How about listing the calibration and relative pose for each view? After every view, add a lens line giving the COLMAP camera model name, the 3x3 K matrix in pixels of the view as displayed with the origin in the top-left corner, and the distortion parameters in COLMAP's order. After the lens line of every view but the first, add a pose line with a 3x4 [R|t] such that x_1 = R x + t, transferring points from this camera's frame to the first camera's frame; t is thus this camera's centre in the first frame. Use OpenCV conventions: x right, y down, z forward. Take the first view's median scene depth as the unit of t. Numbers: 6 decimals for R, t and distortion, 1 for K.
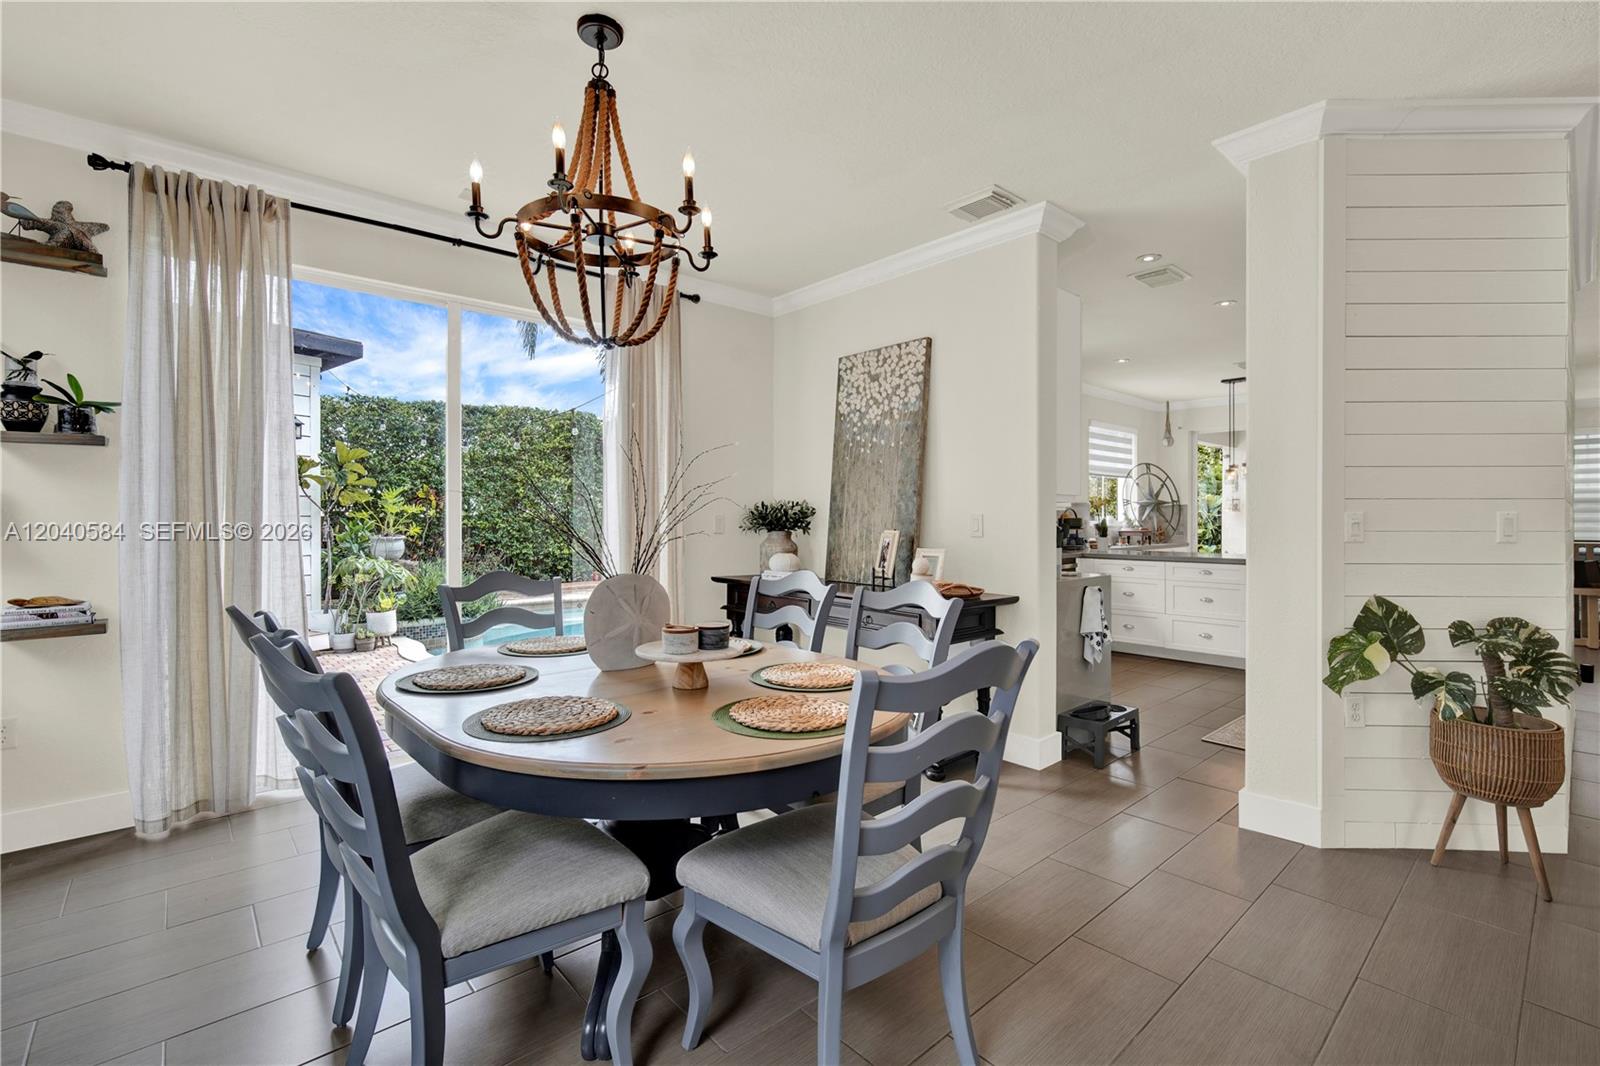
lens RADIAL K [[724.2, 0, 805.6], [0, 724.2, 523.3], [0, 0, 1]] dist [-0.002270, 0.000277]
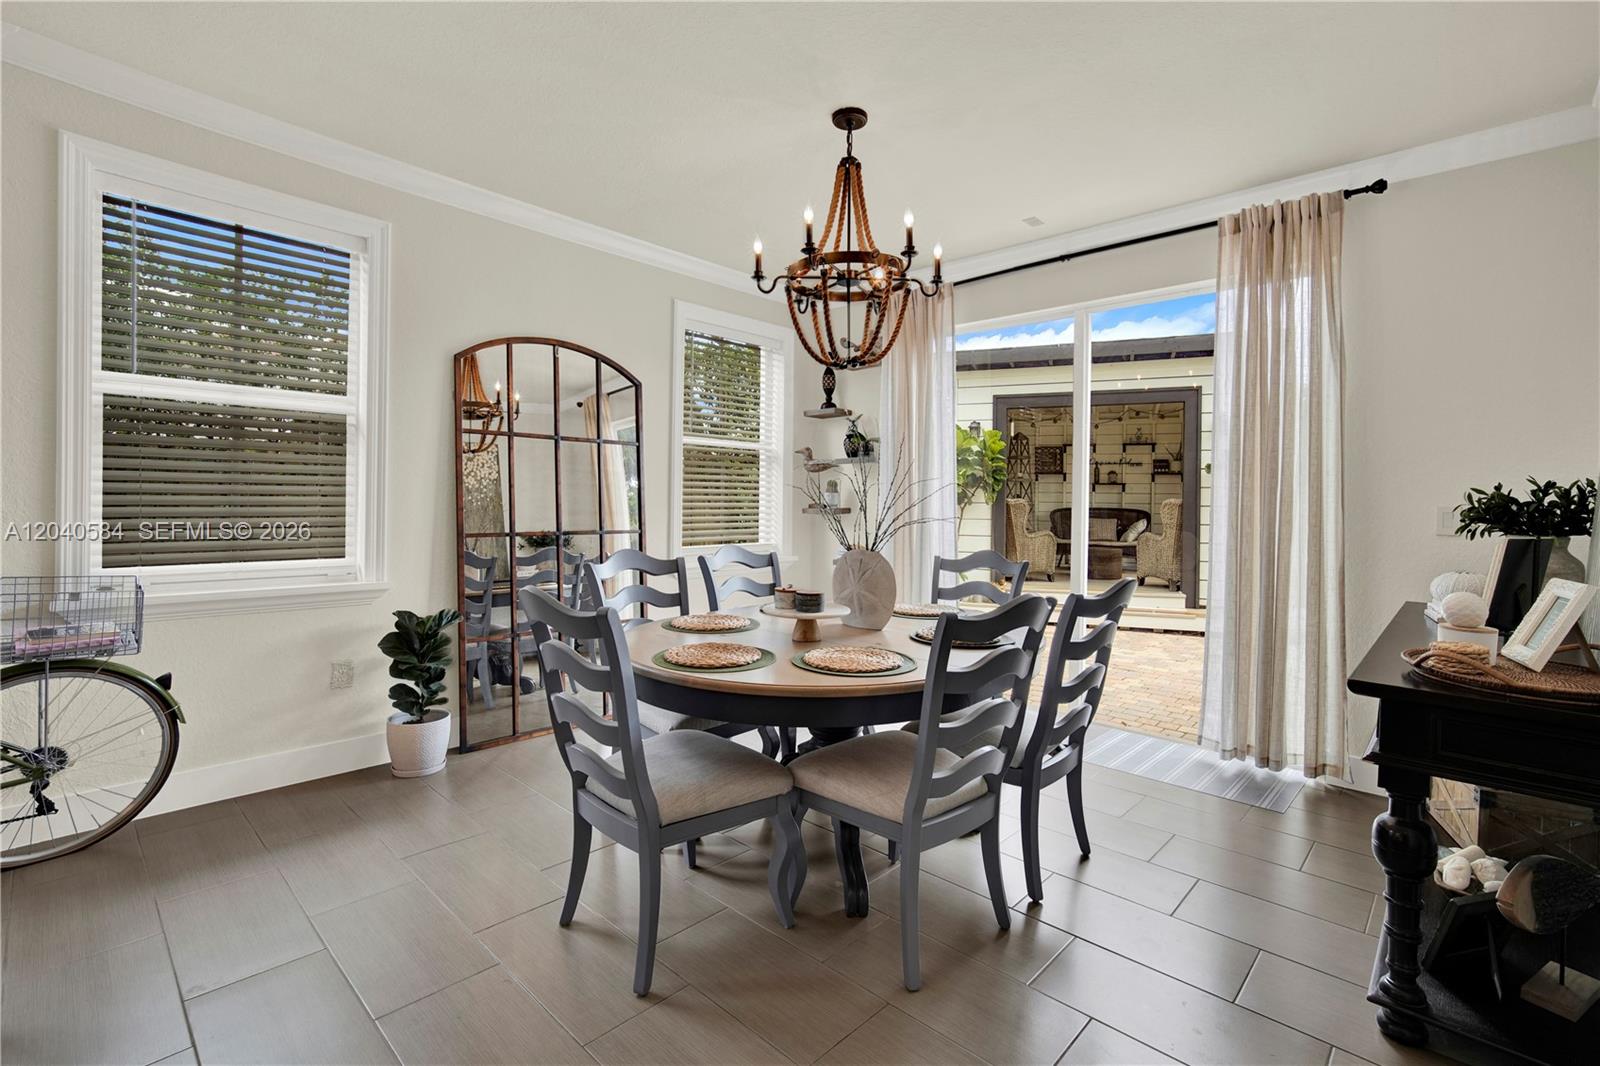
lens RADIAL K [[724.2, 0, 805.6], [0, 724.2, 523.3], [0, 0, 1]] dist [-0.002270, 0.000277]
pose [[0.082865, 0.031023, -0.996078, 0.533781], [-0.022135, 0.999326, 0.029283, -0.003157], [0.996315, 0.019622, 0.083496, 0.450384]]
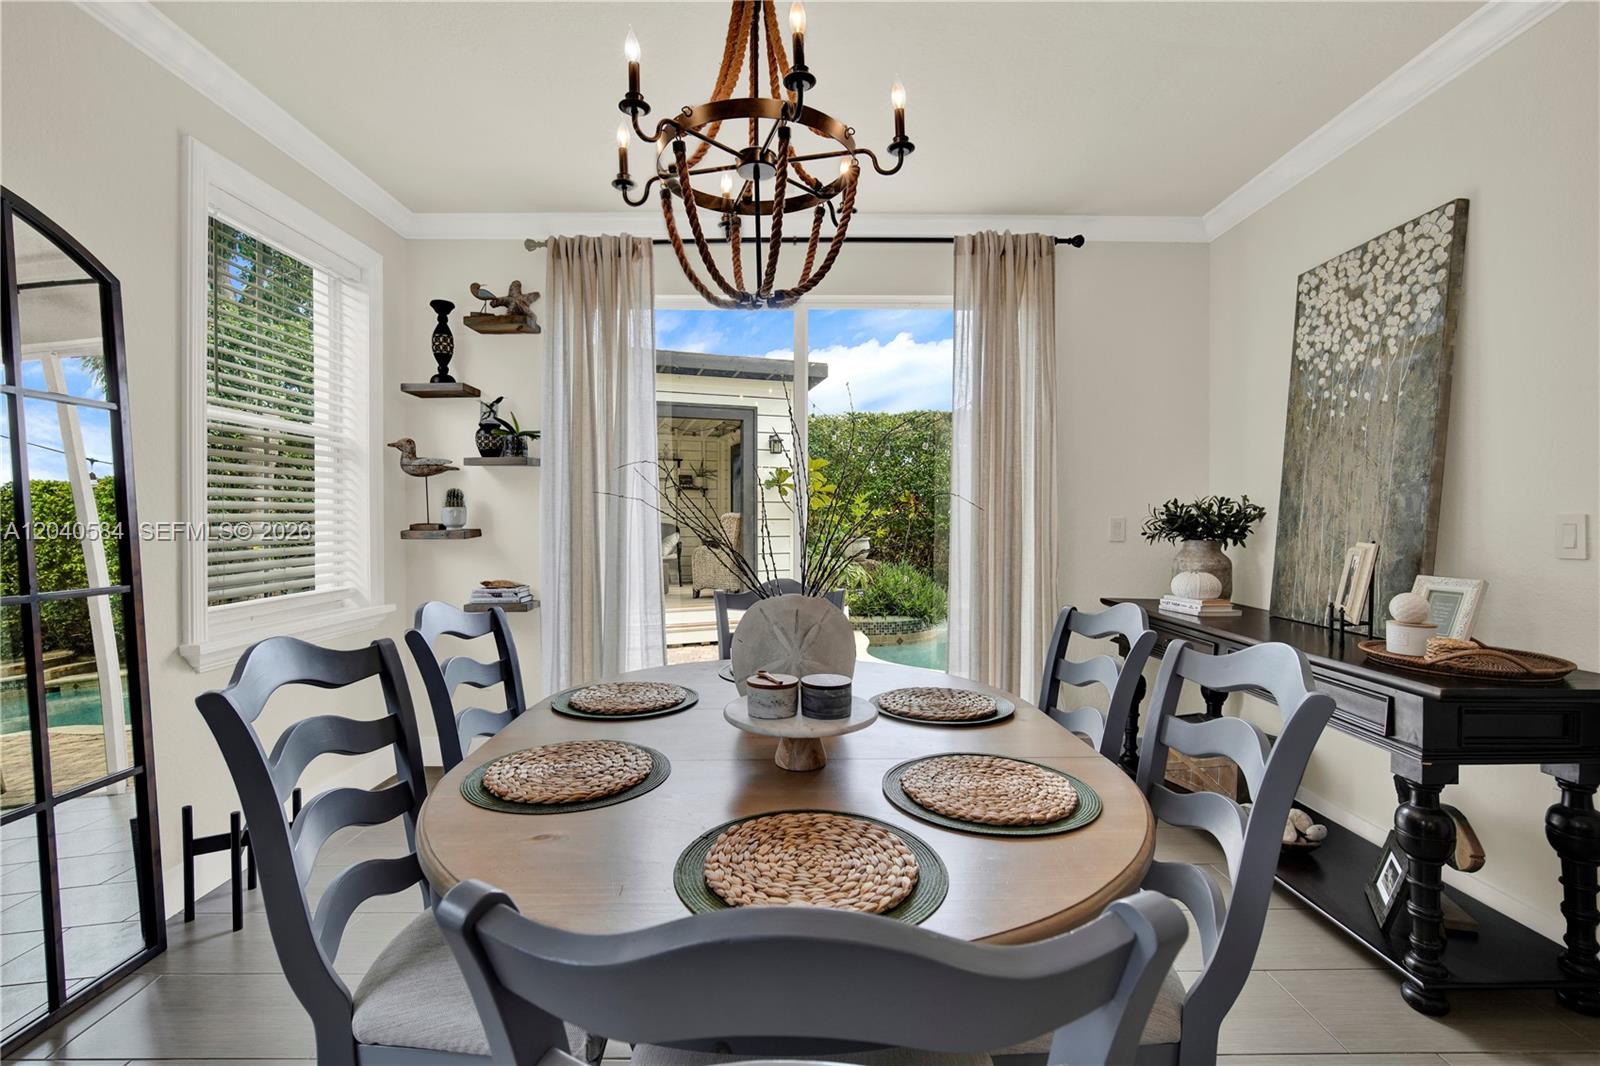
lens RADIAL K [[713.3, 0, 807.0], [0, 713.3, 522.6], [0, 0, 1]] dist [-0.005328, 0.000065]
pose [[0.747737, 0.001948, -0.663993, 0.153403], [-0.004933, 0.999984, -0.002621, -0.002833], [0.663977, 0.005235, 0.747735, 0.251069]]
